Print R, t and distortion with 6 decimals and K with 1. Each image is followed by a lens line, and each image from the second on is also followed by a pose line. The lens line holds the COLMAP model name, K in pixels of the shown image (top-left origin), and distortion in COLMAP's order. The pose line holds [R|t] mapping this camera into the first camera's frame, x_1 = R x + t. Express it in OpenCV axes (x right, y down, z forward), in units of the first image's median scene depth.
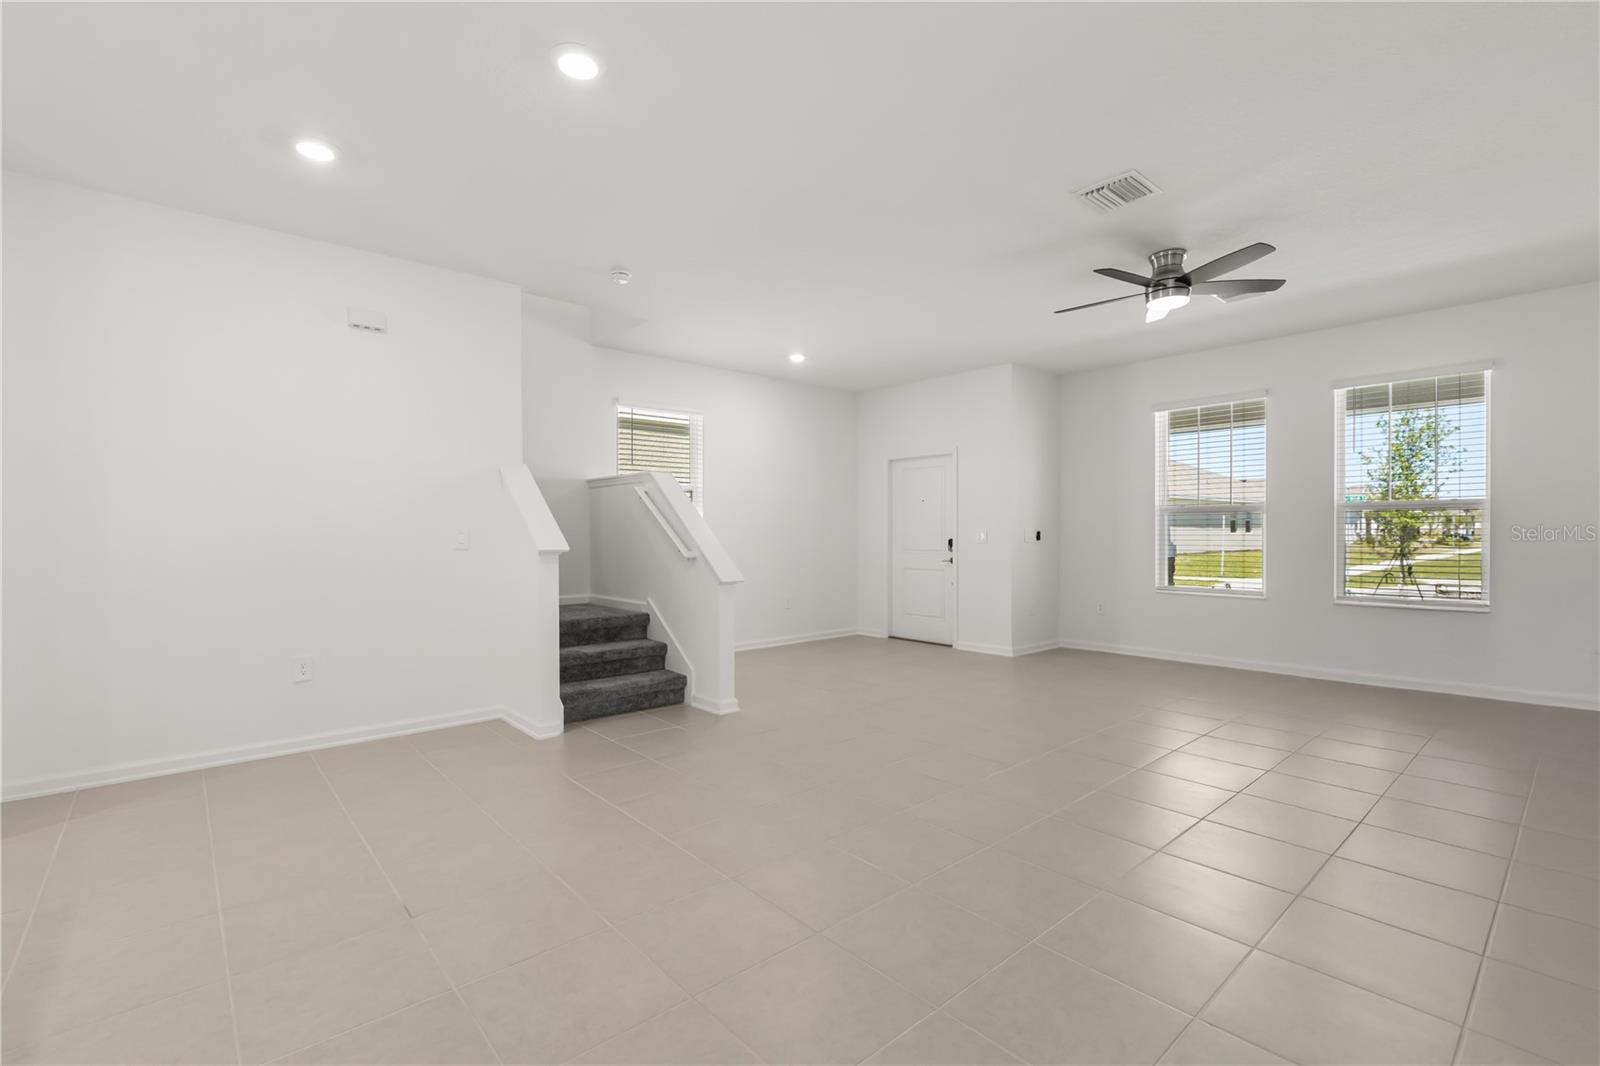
lens RADIAL K [[704.2, 0, 800.0], [0, 704.2, 533.0], [0, 0, 1]] dist [0.001838, 0.000119]
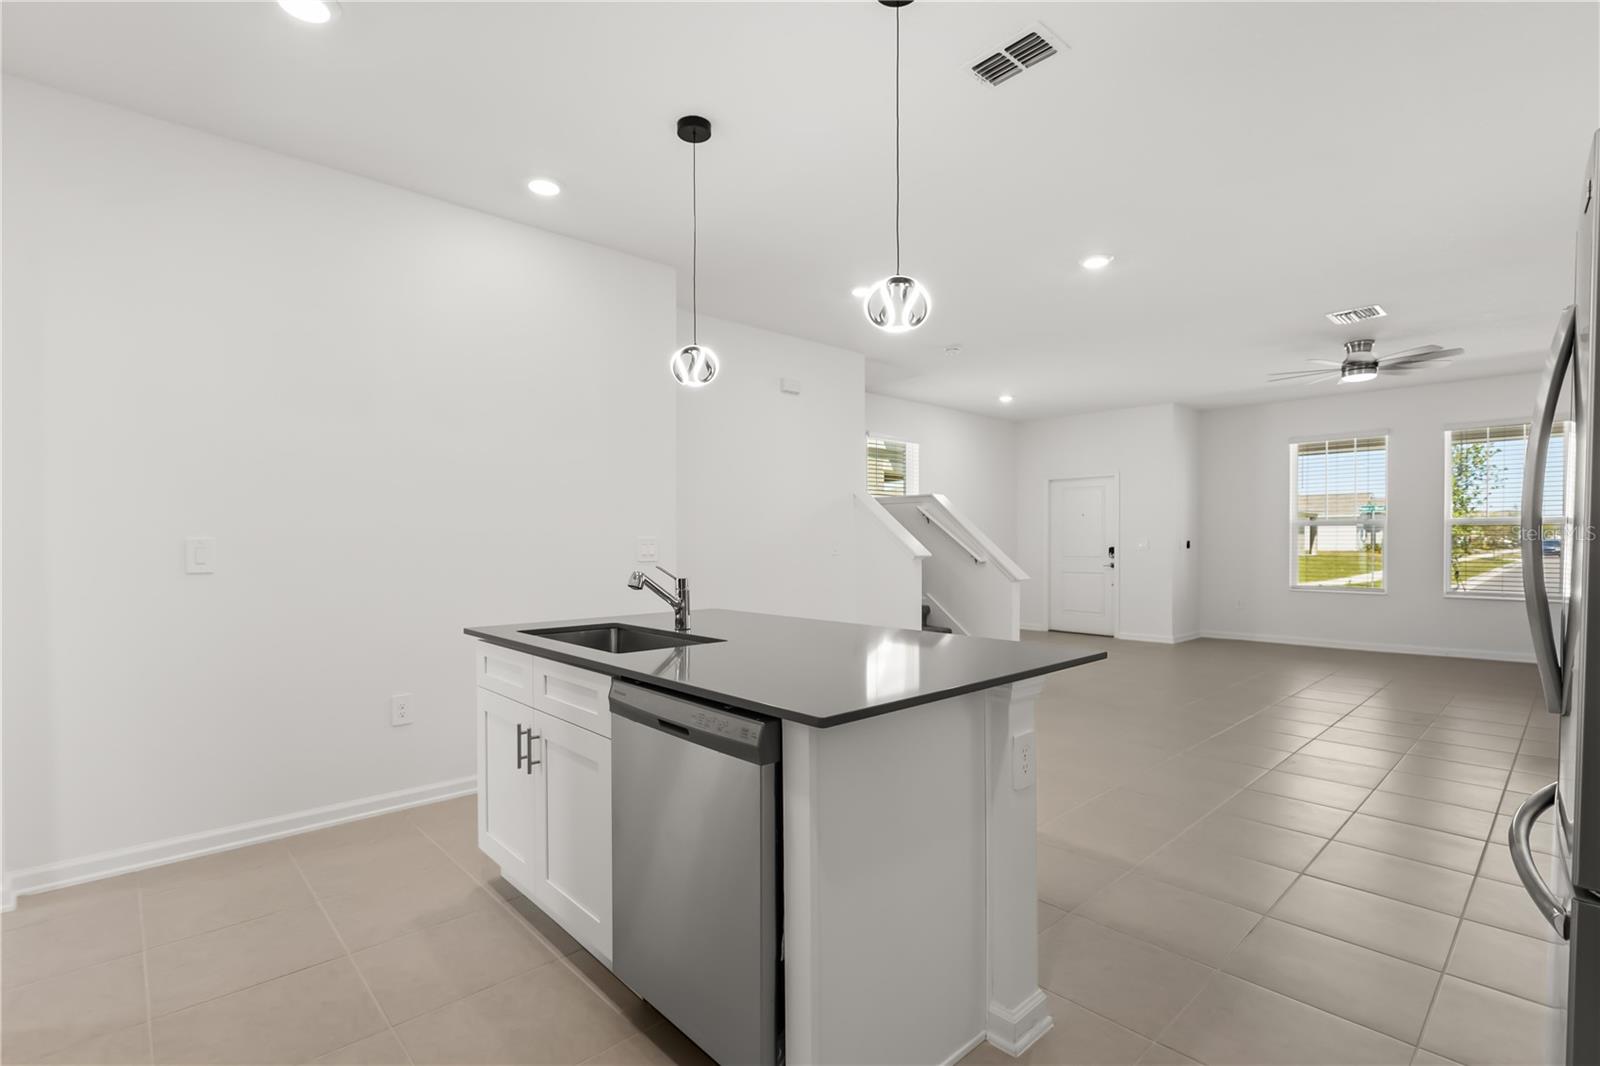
lens RADIAL K [[742.6, 0, 800.0], [0, 742.6, 533.0], [0, 0, 1]] dist [-0.000269, -0.000186]
pose [[0.999436, 0.000591, 0.033583, -0.380475], [-0.000257, 0.999950, -0.009955, -0.002461], [-0.033588, 0.009941, 0.999386, -0.257573]]
